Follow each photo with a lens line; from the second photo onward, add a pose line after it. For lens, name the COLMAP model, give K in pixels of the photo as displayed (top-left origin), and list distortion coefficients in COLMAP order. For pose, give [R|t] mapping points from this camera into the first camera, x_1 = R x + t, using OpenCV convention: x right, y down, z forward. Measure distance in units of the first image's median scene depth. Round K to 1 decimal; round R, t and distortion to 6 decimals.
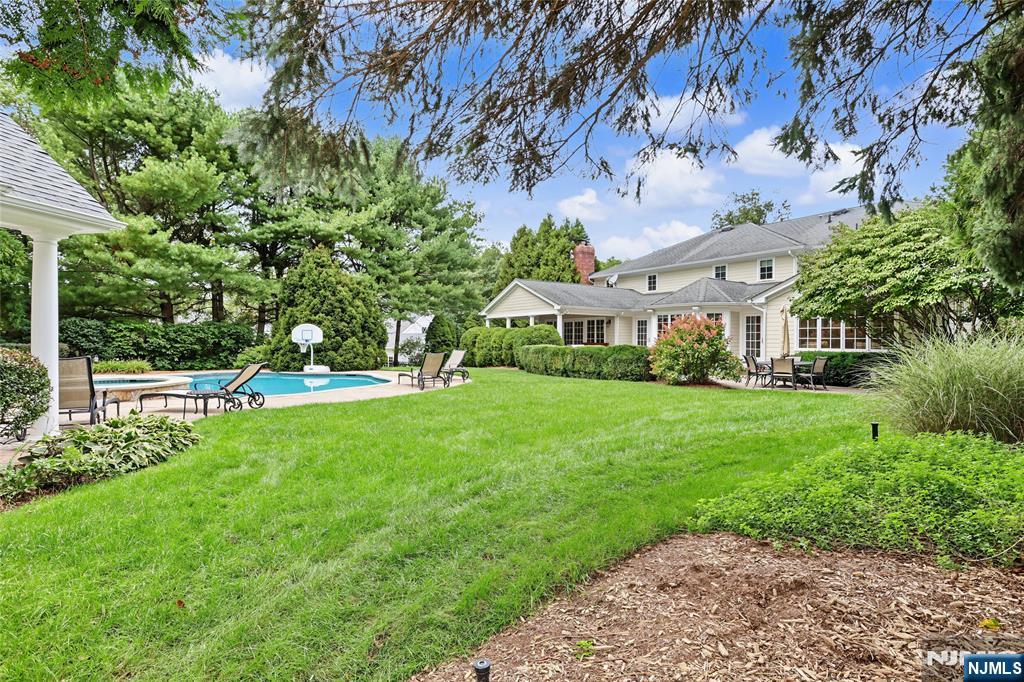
lens RADIAL K [[481.4, 0, 512.0], [0, 481.4, 341.0], [0, 0, 1]] dist [-0.003275, -0.000601]
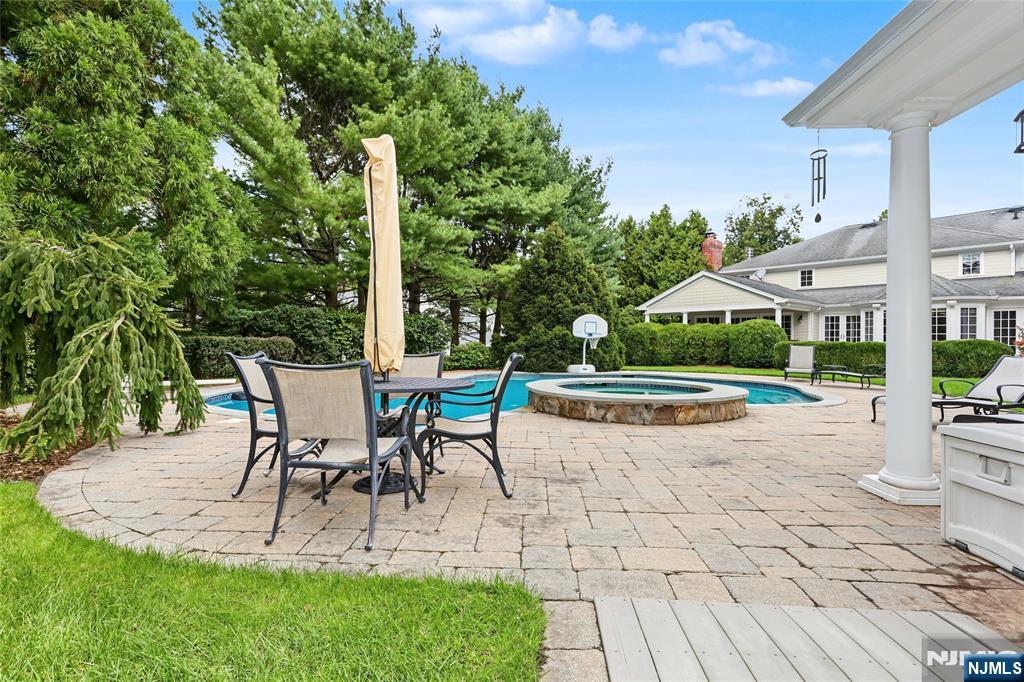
lens RADIAL K [[481.4, 0, 512.0], [0, 481.4, 341.0], [0, 0, 1]] dist [-0.003275, -0.000601]
pose [[0.992131, 0.000671, 0.125199, -0.487649], [-0.000355, 0.999997, -0.002545, 0.009202], [-0.125200, 0.002481, 0.992128, 0.138751]]
